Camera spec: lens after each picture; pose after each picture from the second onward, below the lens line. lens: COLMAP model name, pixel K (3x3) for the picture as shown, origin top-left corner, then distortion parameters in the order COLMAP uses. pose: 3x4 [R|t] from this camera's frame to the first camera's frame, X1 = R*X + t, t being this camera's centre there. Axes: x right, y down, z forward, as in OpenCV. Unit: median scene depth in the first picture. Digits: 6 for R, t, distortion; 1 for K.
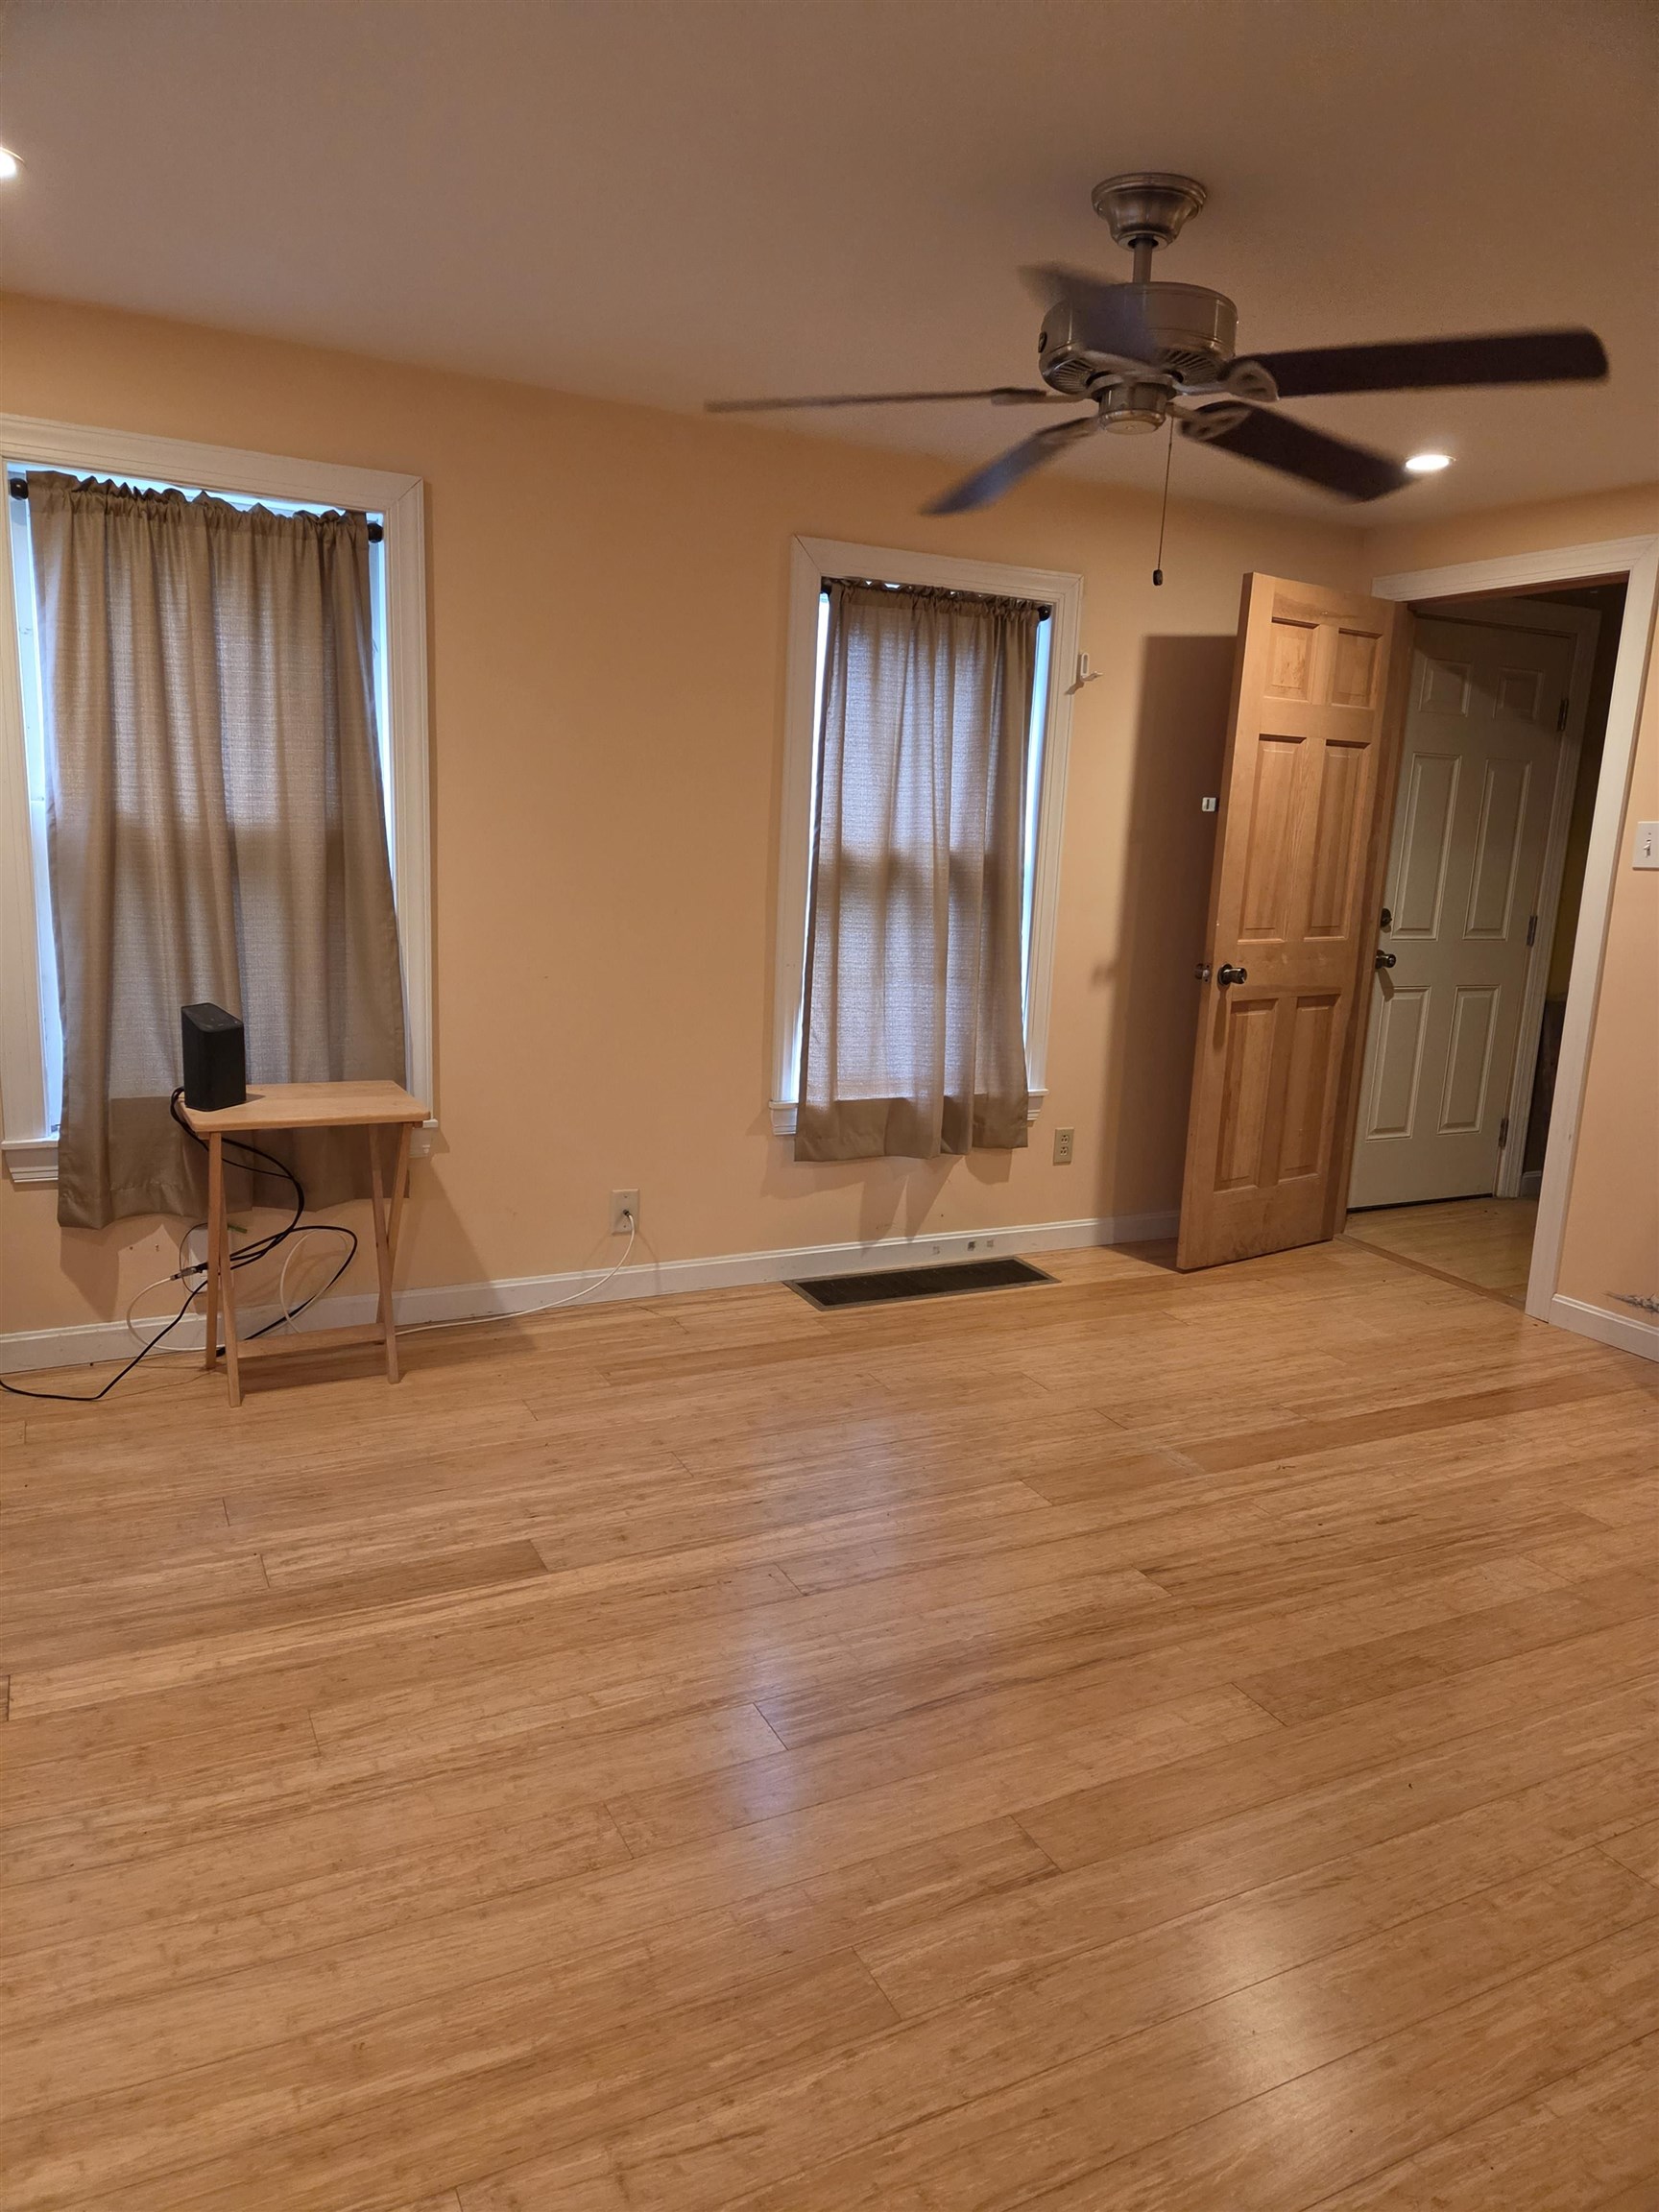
lens RADIAL K [[1513.8, 0, 829.5], [0, 1513.8, 1106.0], [0, 0, 1]] dist [0.064861, -0.054989]
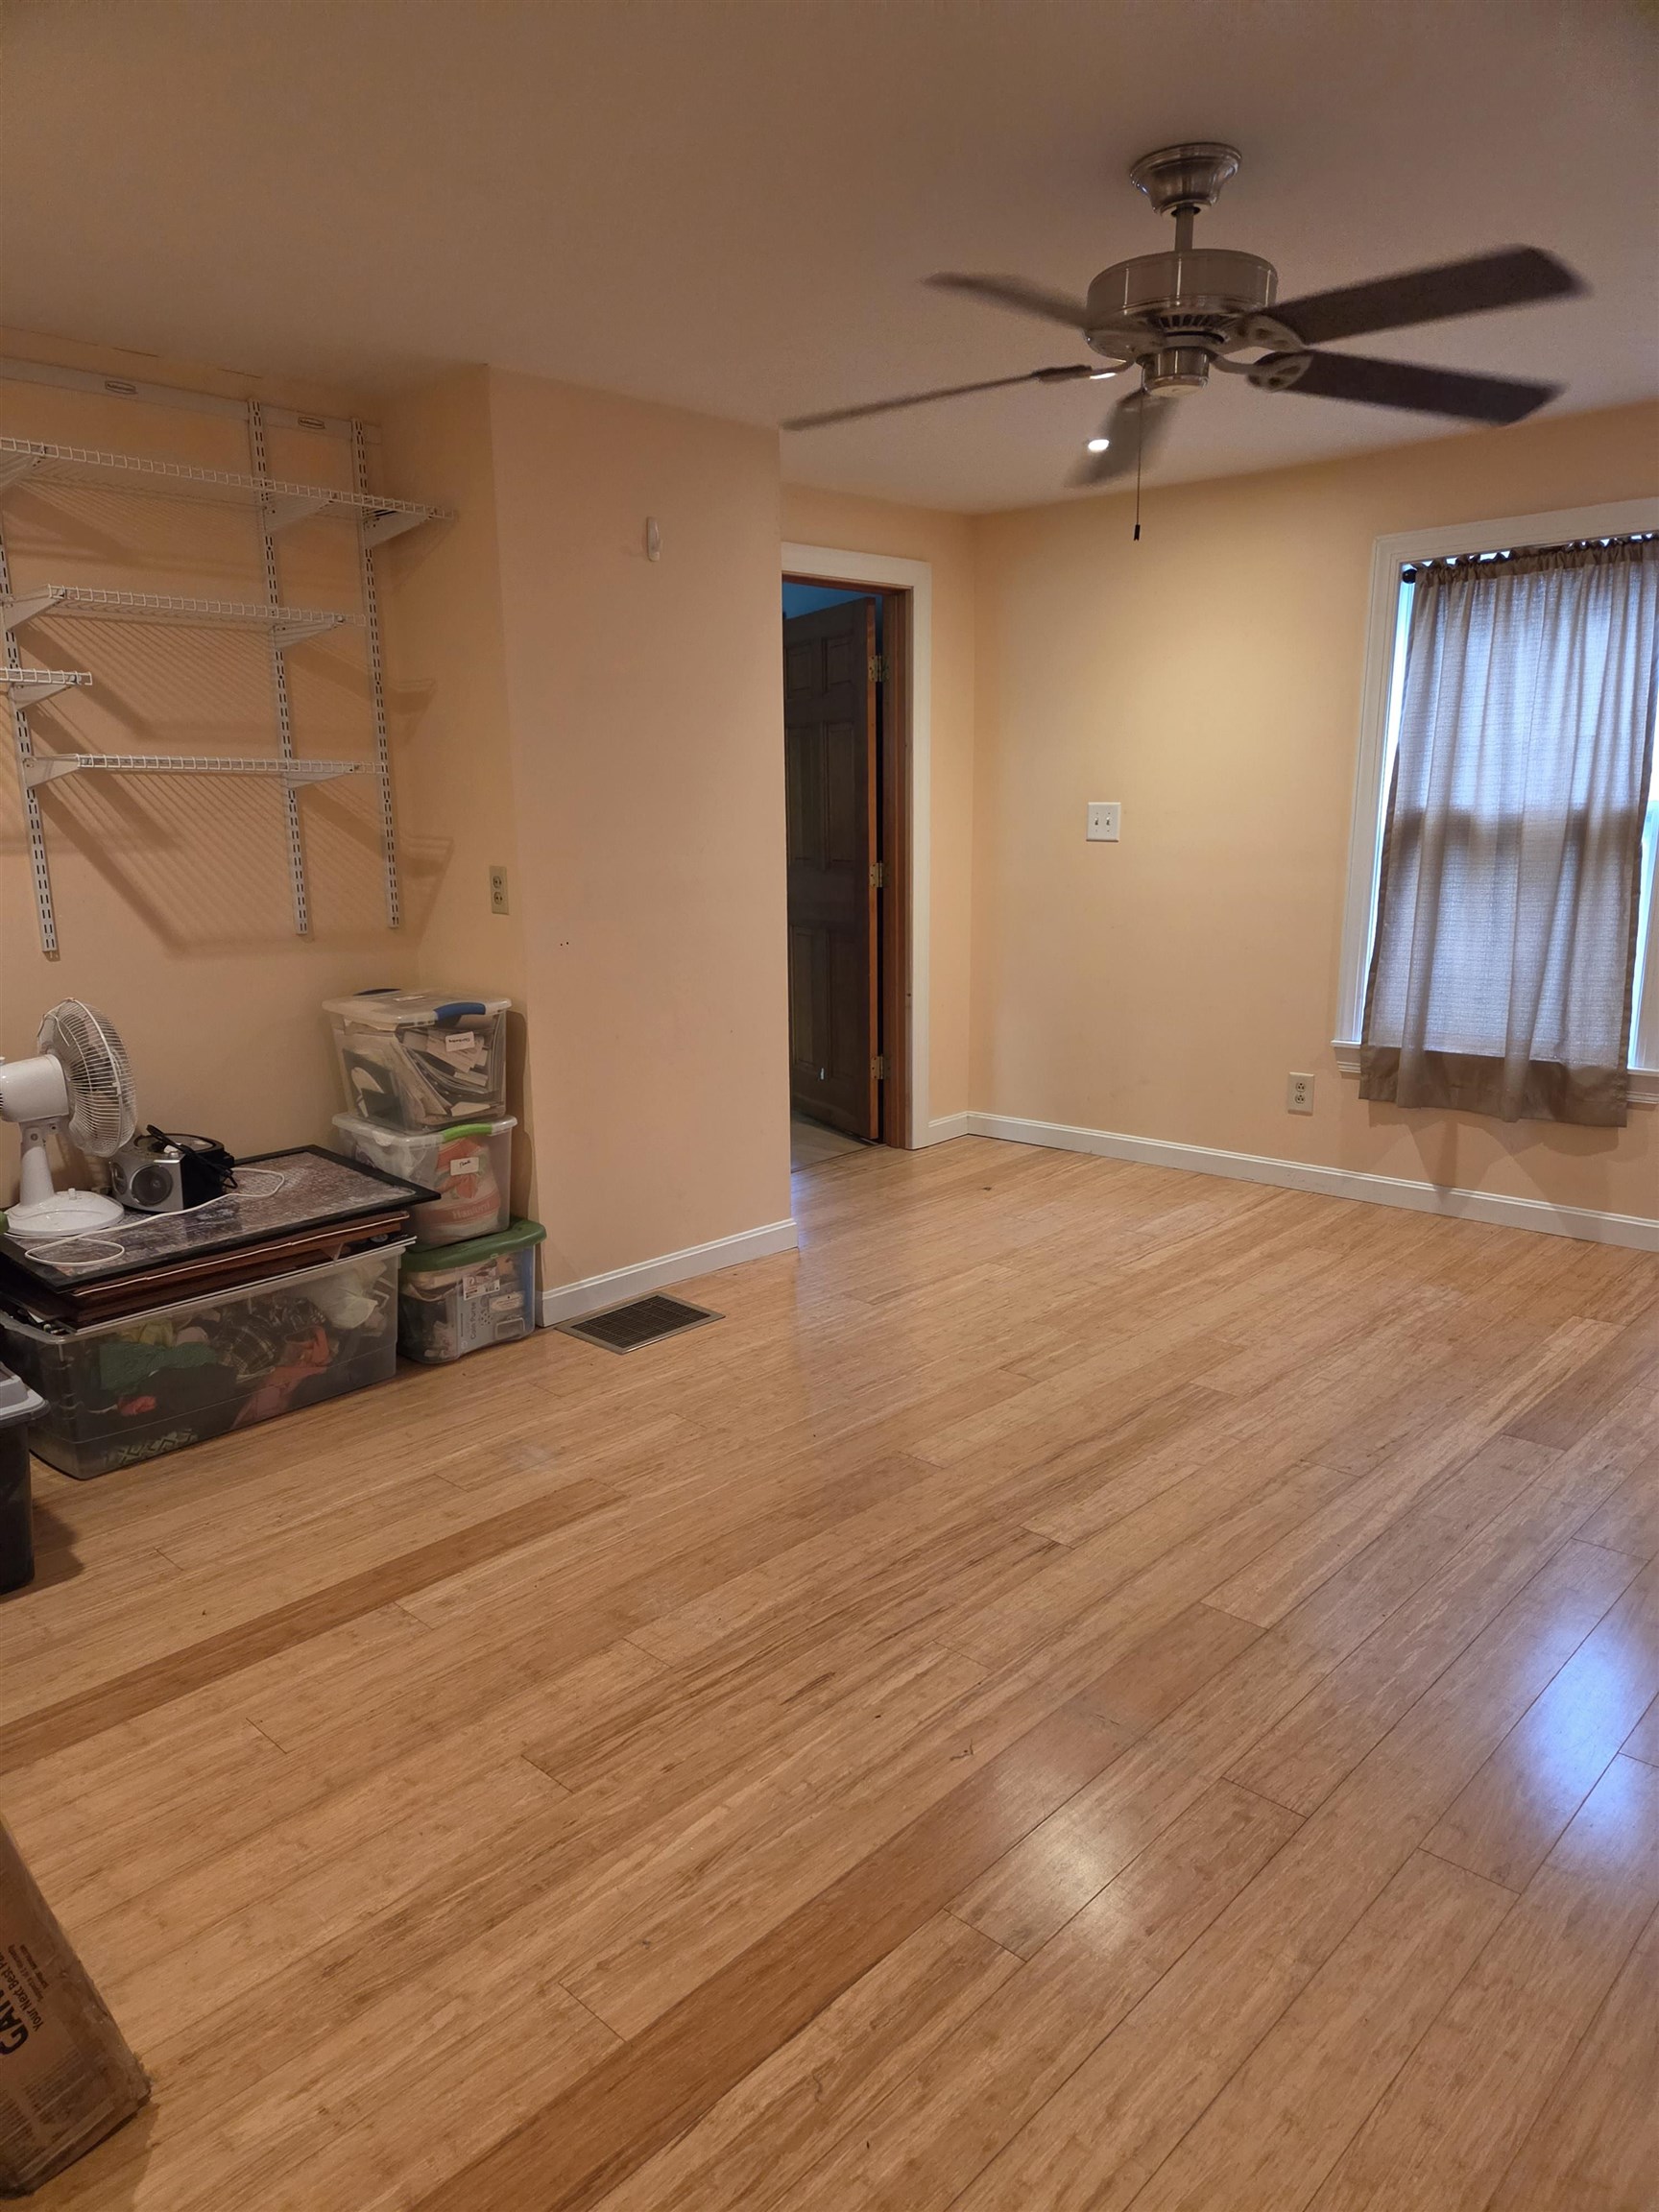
lens RADIAL K [[1513.8, 0, 829.5], [0, 1513.8, 1106.0], [0, 0, 1]] dist [0.064861, -0.054989]
pose [[-0.944346, 0.041423, -0.326335, 0.661564], [-0.080340, 0.932955, 0.350913, -0.294212], [0.318992, 0.357601, -0.877705, 1.736264]]
